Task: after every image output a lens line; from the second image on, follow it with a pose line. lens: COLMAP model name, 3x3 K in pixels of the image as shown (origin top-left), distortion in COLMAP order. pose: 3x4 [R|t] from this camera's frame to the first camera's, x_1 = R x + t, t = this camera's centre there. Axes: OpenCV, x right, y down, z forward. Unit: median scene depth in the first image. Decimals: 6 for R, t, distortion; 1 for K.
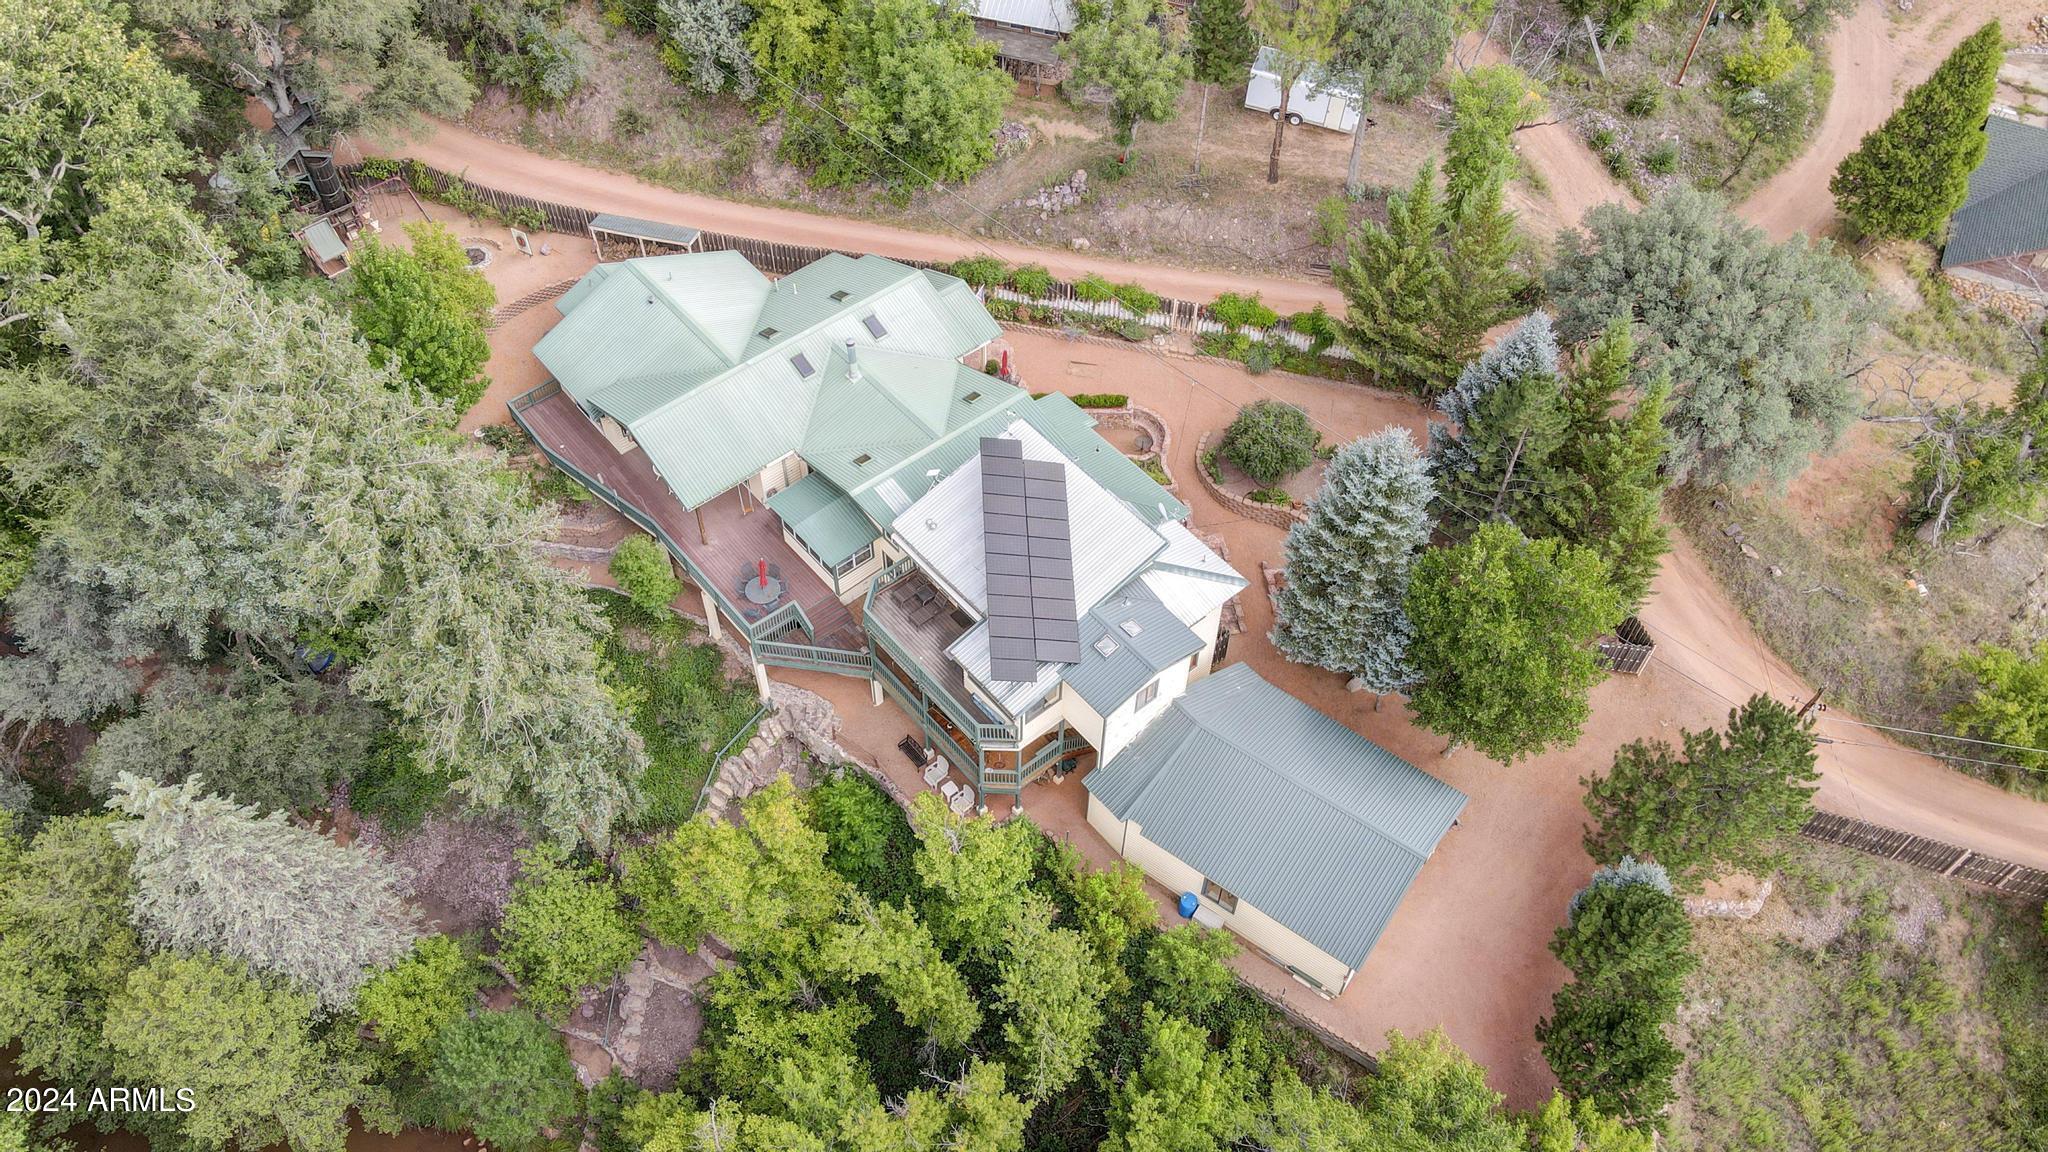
lens RADIAL K [[1415.3, 0, 1024.0], [0, 1415.3, 576.0], [0, 0, 1]] dist [0.003904, 0.001520]
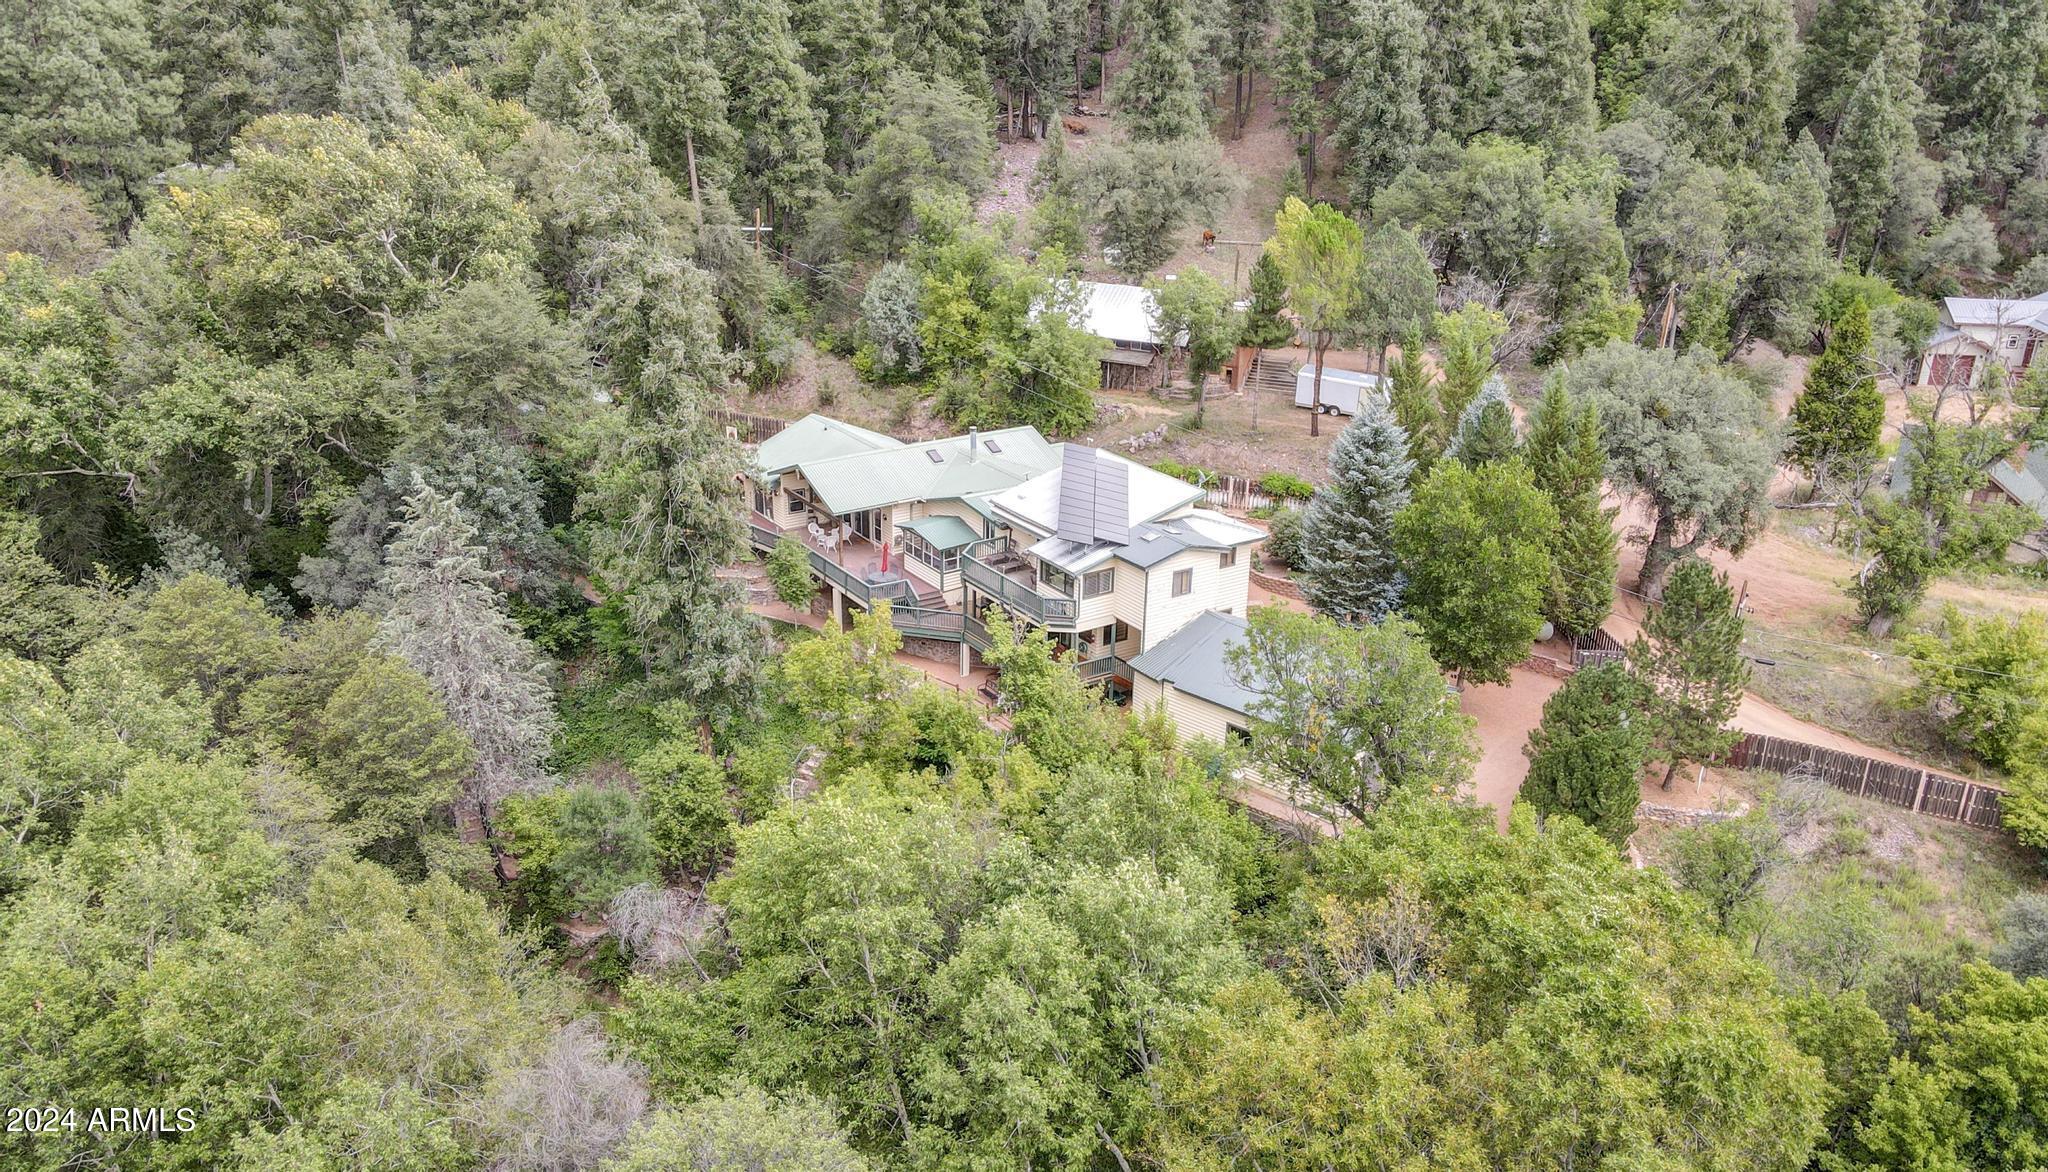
lens RADIAL K [[1499.7, 0, 1040.7], [0, 1499.7, 589.2], [0, 0, 1]] dist [-0.004541, 0.042032]
pose [[0.994933, 0.046925, -0.088922, 0.061331], [-0.086348, 0.851869, -0.516588, 0.589753], [0.051509, 0.521648, 0.851604, -0.090652]]
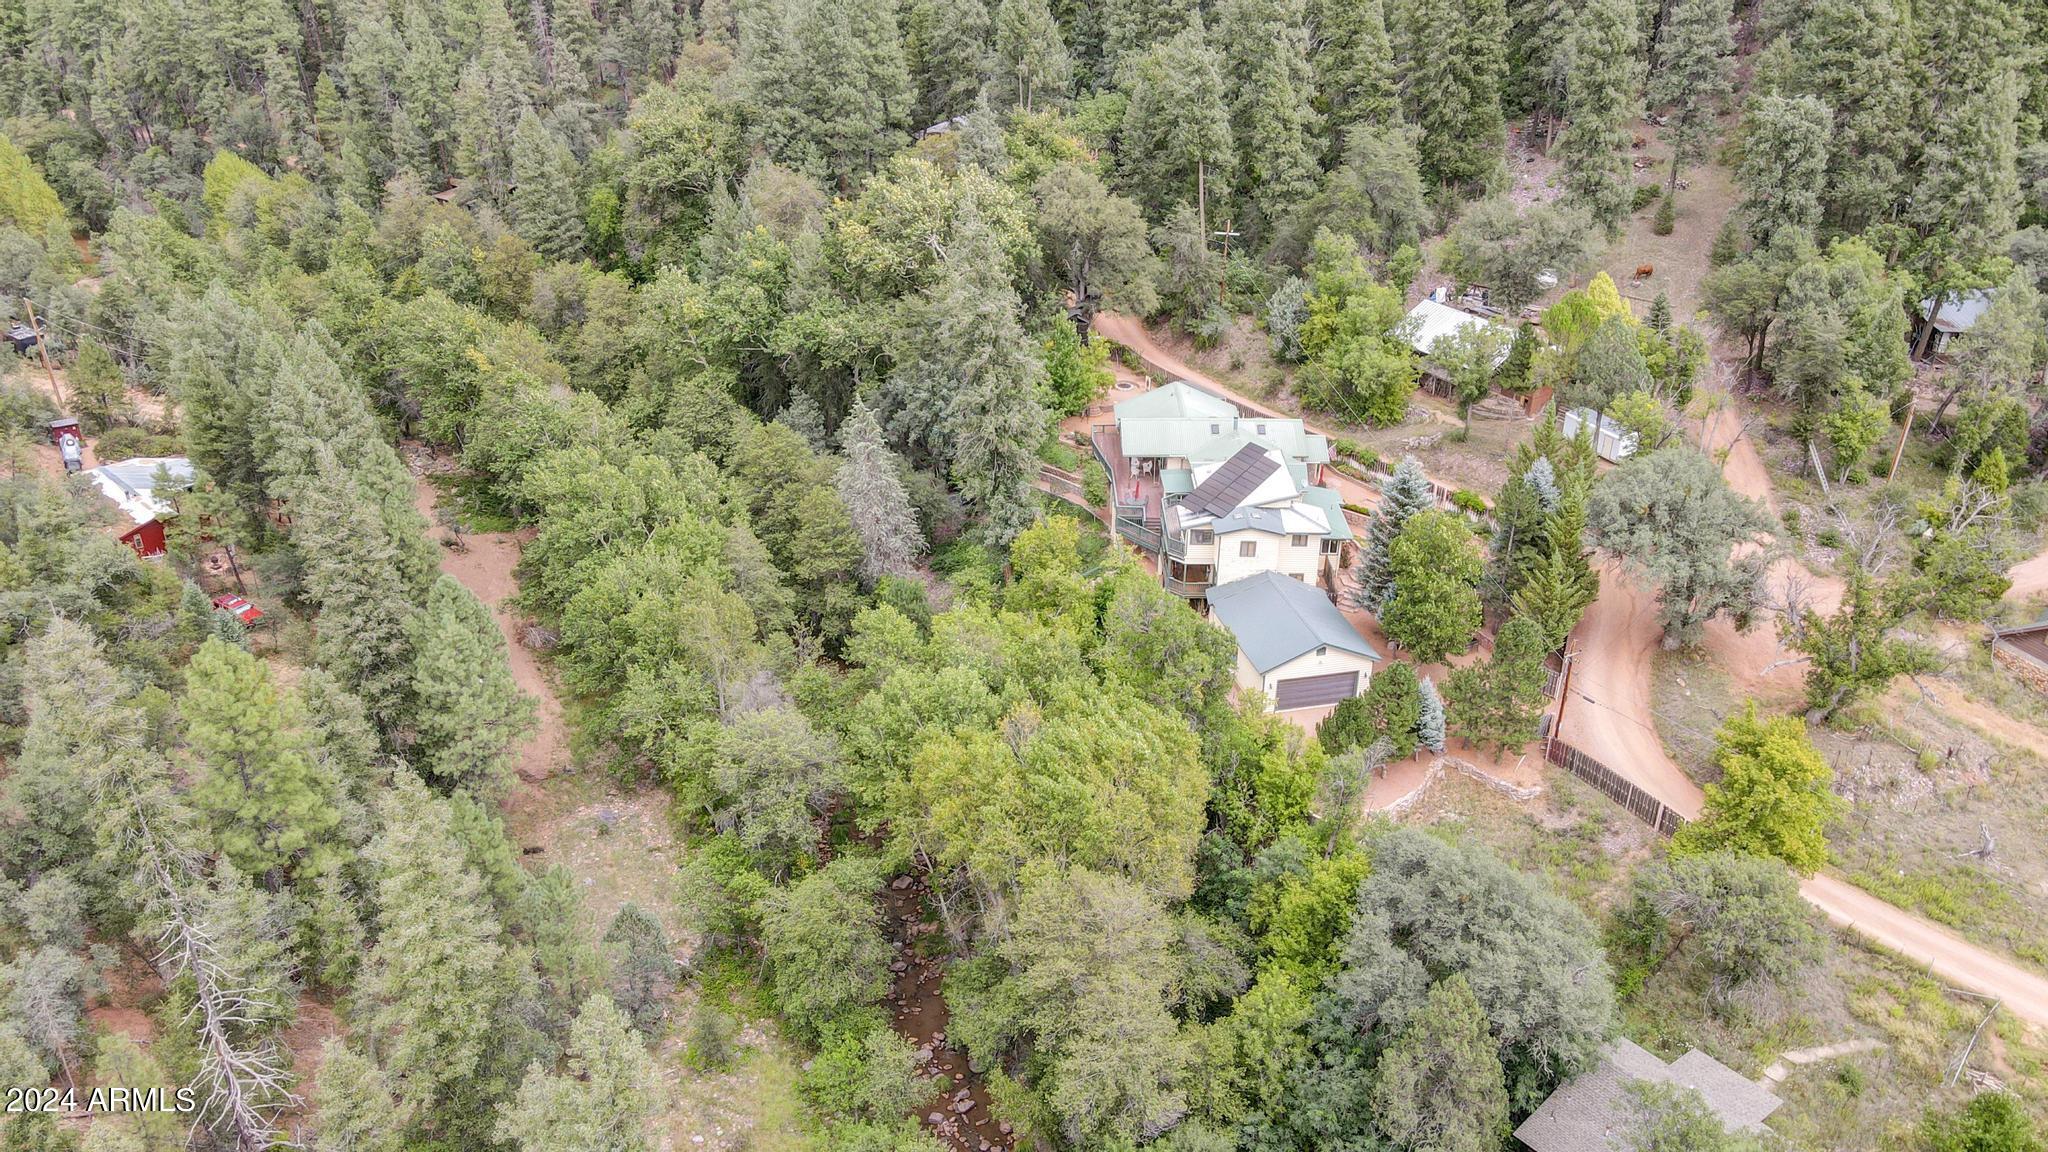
lens RADIAL K [[1573.2, 0, 1095.1], [0, 1573.2, 536.1], [0, 0, 1]] dist [0.007038, 0.007178]
pose [[0.785578, 0.274102, -0.554739, 0.842871], [-0.501179, 0.807657, -0.310660, 0.640478], [0.362886, 0.522071, 0.771852, -0.565918]]
